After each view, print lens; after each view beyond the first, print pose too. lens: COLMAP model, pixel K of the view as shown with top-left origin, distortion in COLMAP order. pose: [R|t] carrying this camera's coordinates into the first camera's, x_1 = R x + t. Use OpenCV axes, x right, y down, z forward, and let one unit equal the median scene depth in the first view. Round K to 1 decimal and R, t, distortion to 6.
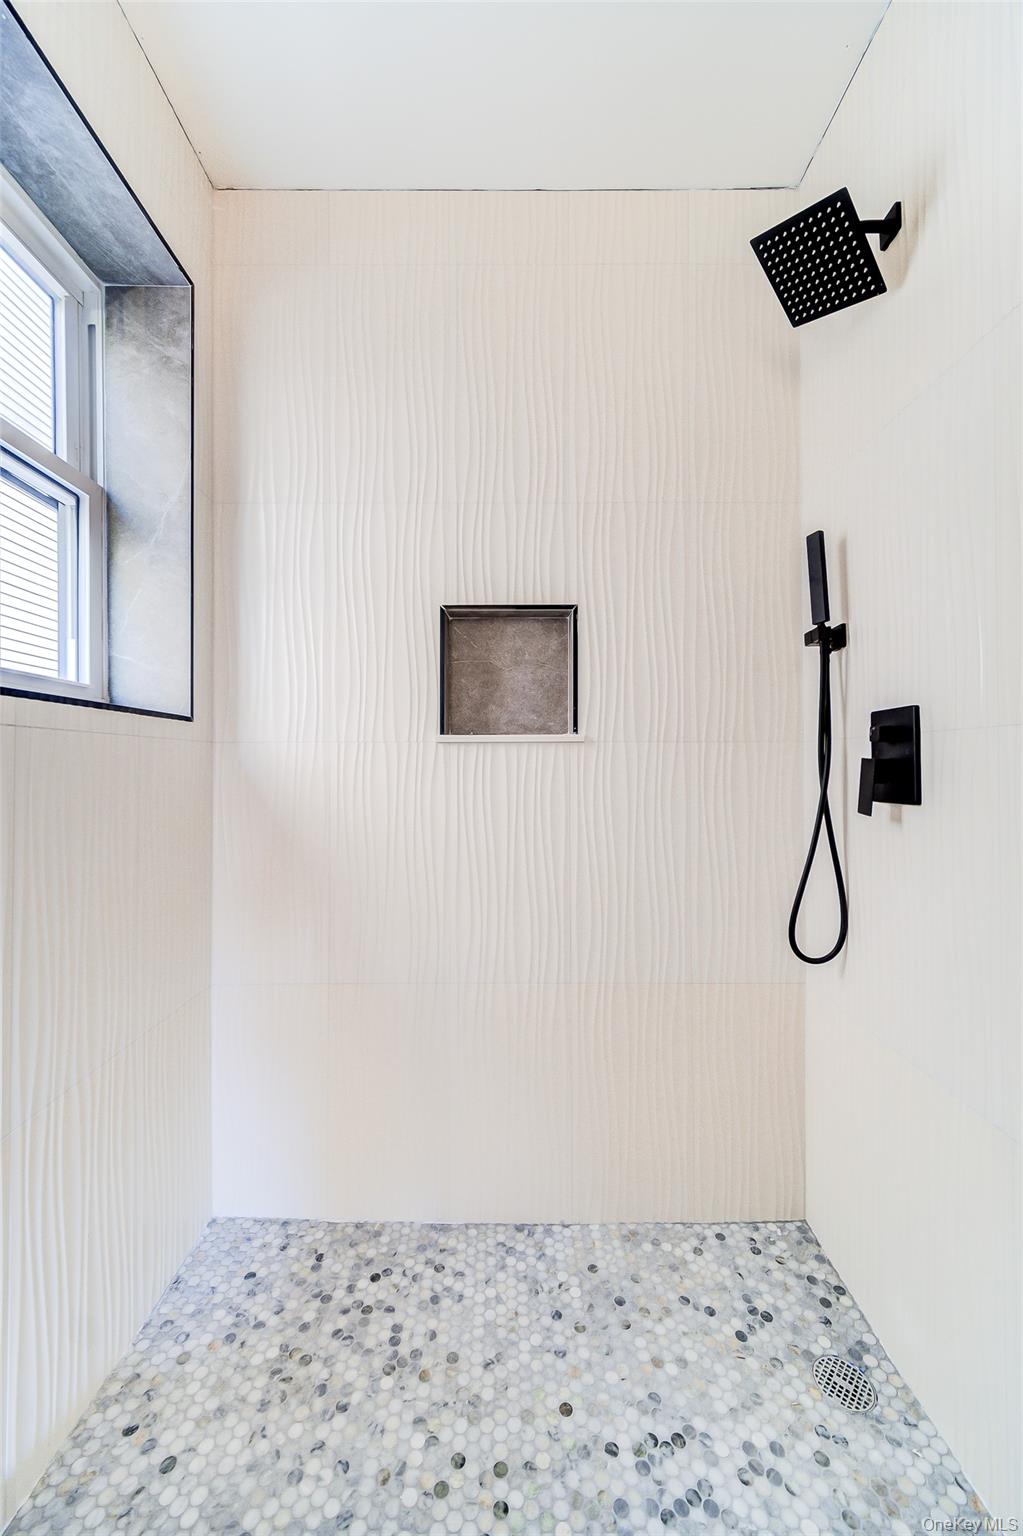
lens RADIAL K [[617.1, 0, 509.3], [0, 617.1, 765.5], [0, 0, 1]] dist [0.004536, -0.002184]
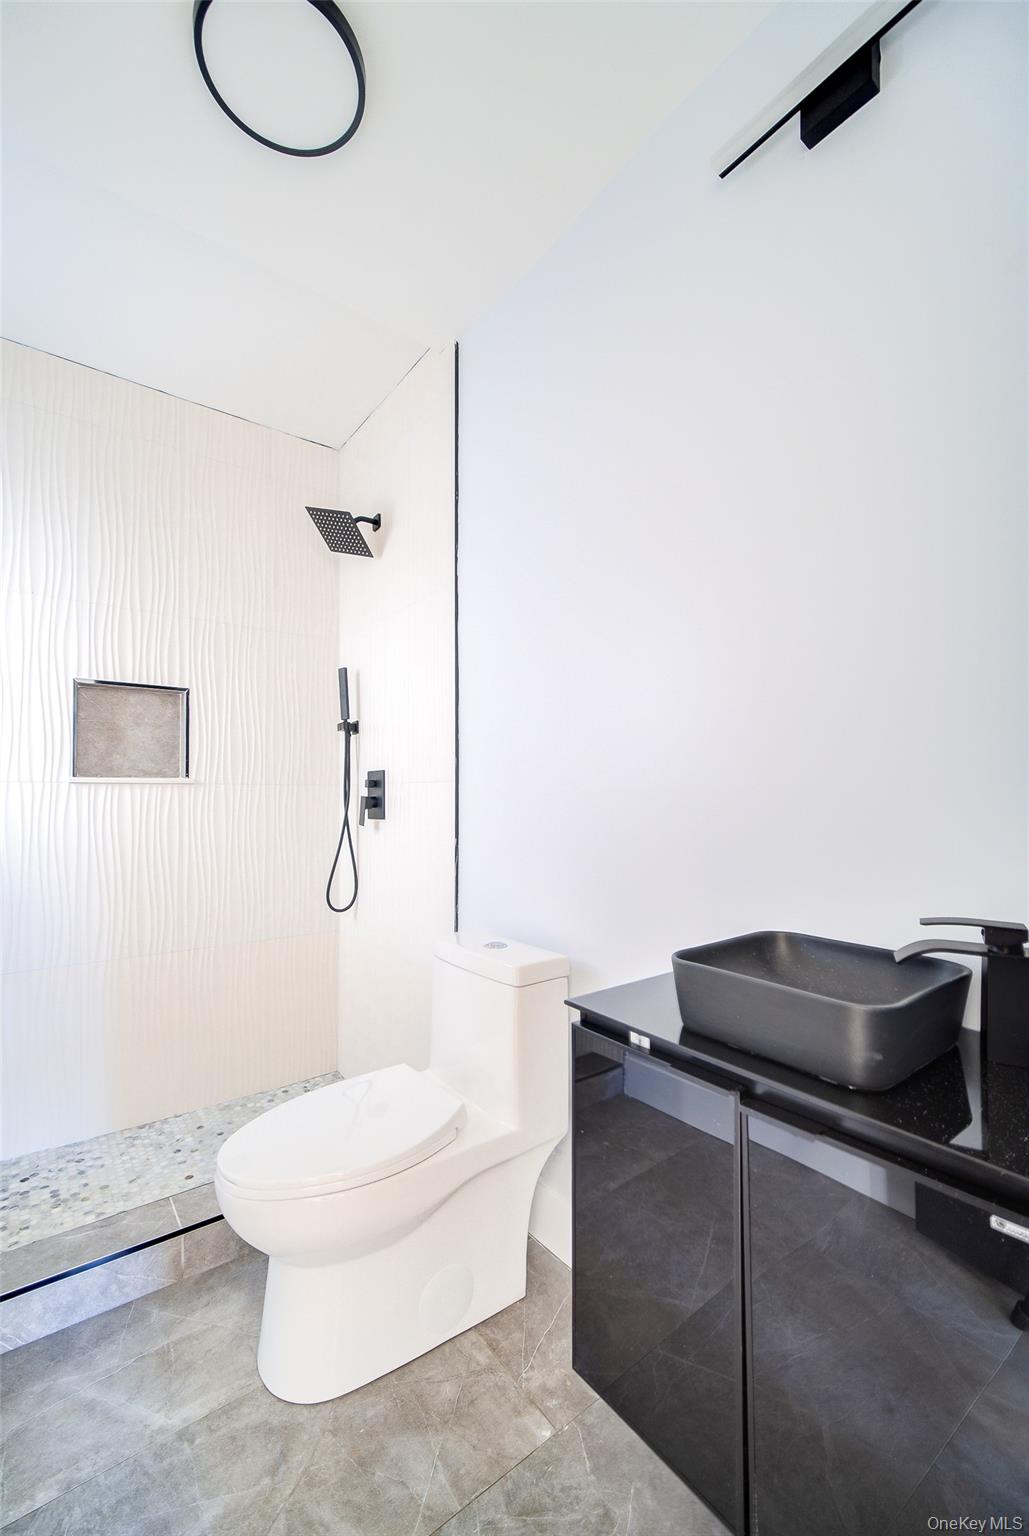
lens RADIAL K [[617.1, 0, 508.8], [0, 617.1, 781.9], [0, 0, 1]] dist [0.004536, -0.002184]
pose [[0.797571, 0.013902, 0.603064, -0.181989], [0.001807, 0.999675, -0.025435, -0.004793], [-0.603222, 0.021376, 0.797287, -0.668878]]
